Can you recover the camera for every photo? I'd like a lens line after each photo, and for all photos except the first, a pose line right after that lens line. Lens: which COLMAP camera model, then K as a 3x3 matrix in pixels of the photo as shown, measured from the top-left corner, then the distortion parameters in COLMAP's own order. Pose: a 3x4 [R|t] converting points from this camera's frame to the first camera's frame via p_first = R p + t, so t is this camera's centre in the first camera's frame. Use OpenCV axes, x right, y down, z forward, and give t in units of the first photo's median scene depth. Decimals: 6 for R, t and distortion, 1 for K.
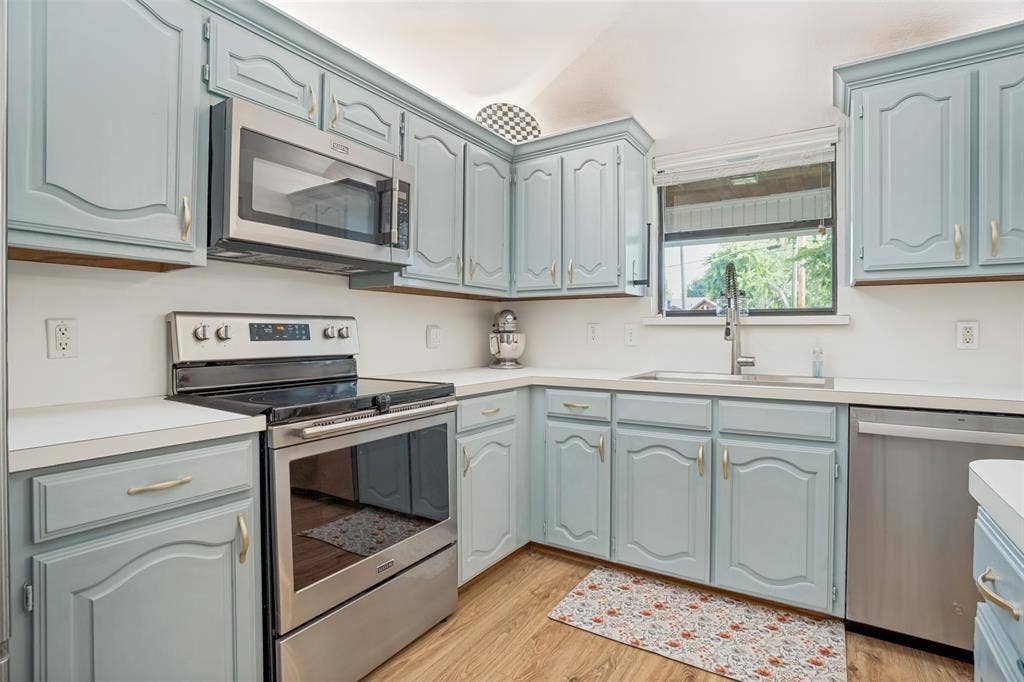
lens RADIAL K [[493.7, 0, 505.6], [0, 493.7, 337.9], [0, 0, 1]] dist [-0.028739, 0.003119]
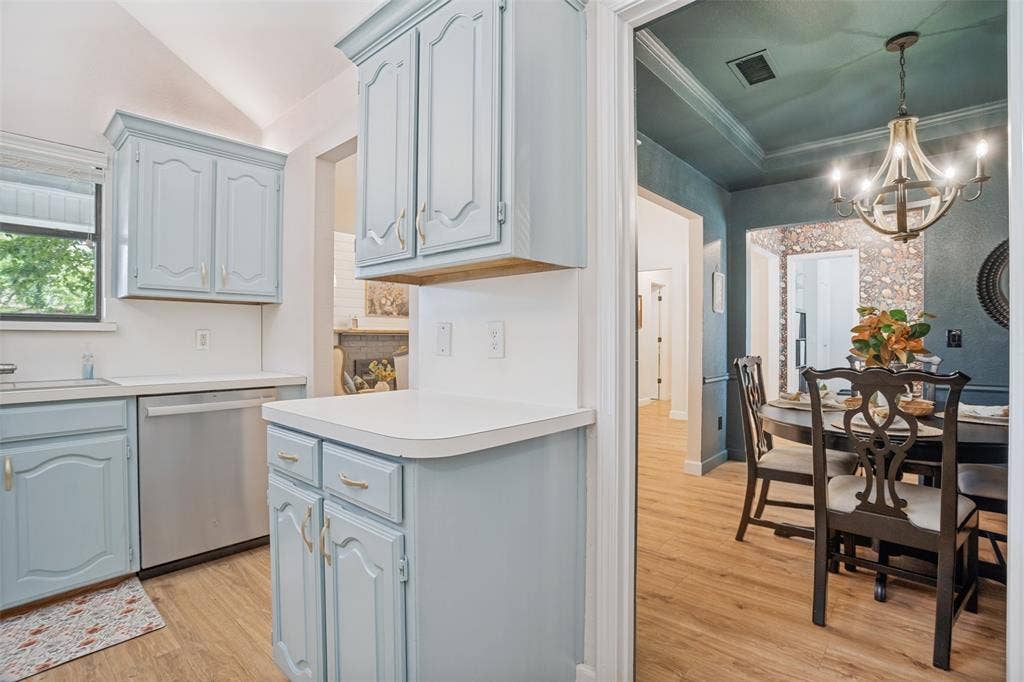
lens RADIAL K [[493.7, 0, 514.9], [0, 493.7, 342.7], [0, 0, 1]] dist [-0.028739, 0.003119]
pose [[0.144348, -0.002742, 0.989523, -0.358736], [0.008683, 0.999961, 0.001504, 0.008072], [-0.989489, 0.008375, 0.144366, -0.119915]]
